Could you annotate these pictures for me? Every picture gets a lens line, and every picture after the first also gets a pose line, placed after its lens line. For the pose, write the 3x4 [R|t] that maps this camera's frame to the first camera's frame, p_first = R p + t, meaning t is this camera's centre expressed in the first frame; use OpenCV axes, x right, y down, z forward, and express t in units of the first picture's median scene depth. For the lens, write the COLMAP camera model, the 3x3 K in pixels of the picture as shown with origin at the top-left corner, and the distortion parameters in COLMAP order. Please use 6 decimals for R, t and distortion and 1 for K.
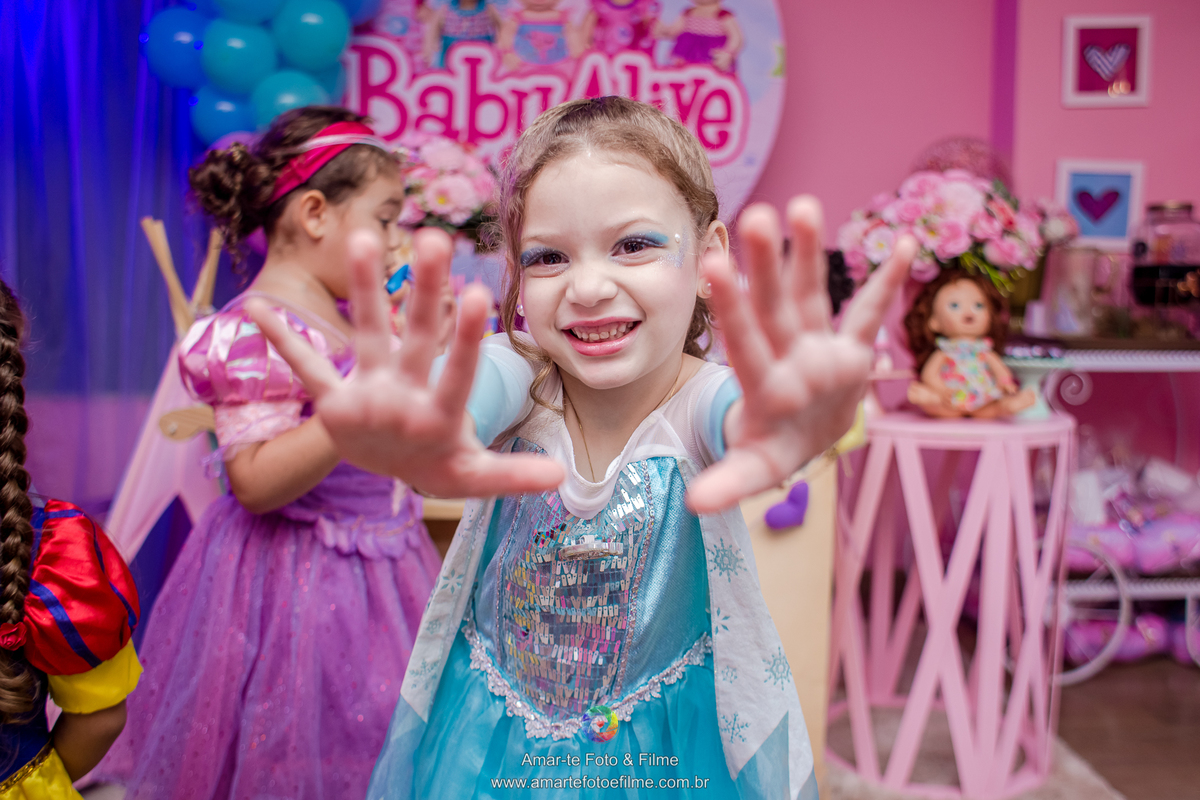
lens RADIAL K [[990.2, 0, 615.5], [0, 990.2, 422.9], [0, 0, 1]] dist [-0.037260, 0.001237]
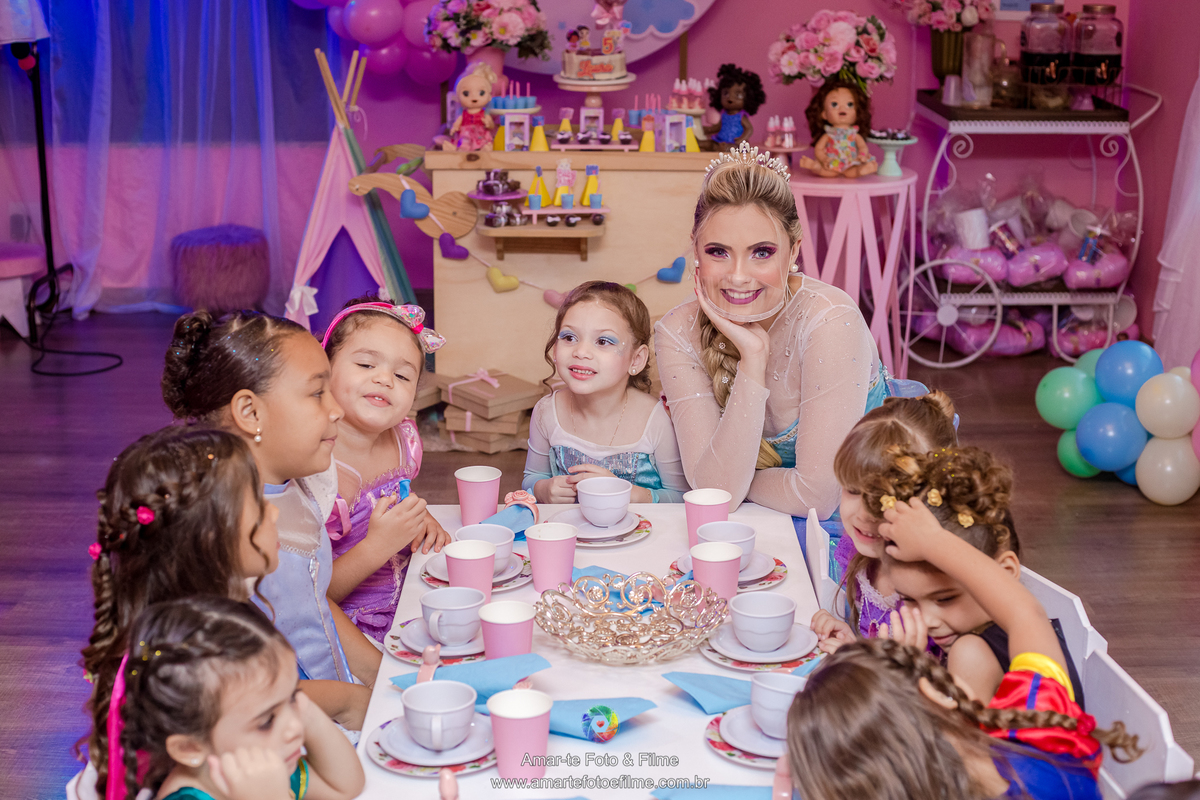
lens RADIAL K [[1745.8, 0, 600.0], [0, 1745.8, 400.0], [0, 0, 1]] dist [-0.168672, -0.011225]
pose [[0.999803, -0.000892, -0.019827, 0.020225], [0.004179, 0.986052, 0.166386, -0.089153], [0.019403, -0.166436, 0.985861, -1.381117]]
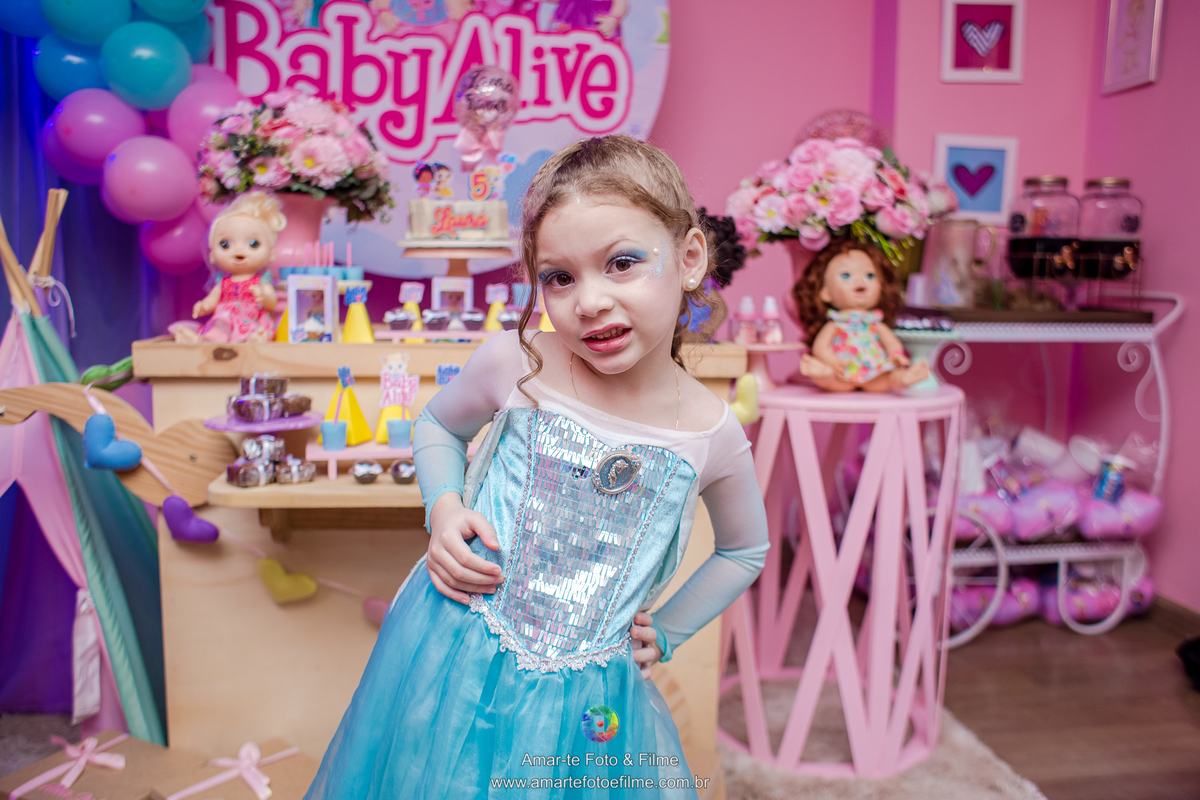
lens RADIAL K [[952.9, 0, 600.7], [0, 952.9, 425.4], [0, 0, 1]] dist [-0.048038, 0.000474]
pose [[0.994929, -0.012280, 0.099832, 0.005150], [0.008874, 0.999366, 0.034487, -0.004231], [-0.100192, -0.033426, 0.994406, 0.065436]]
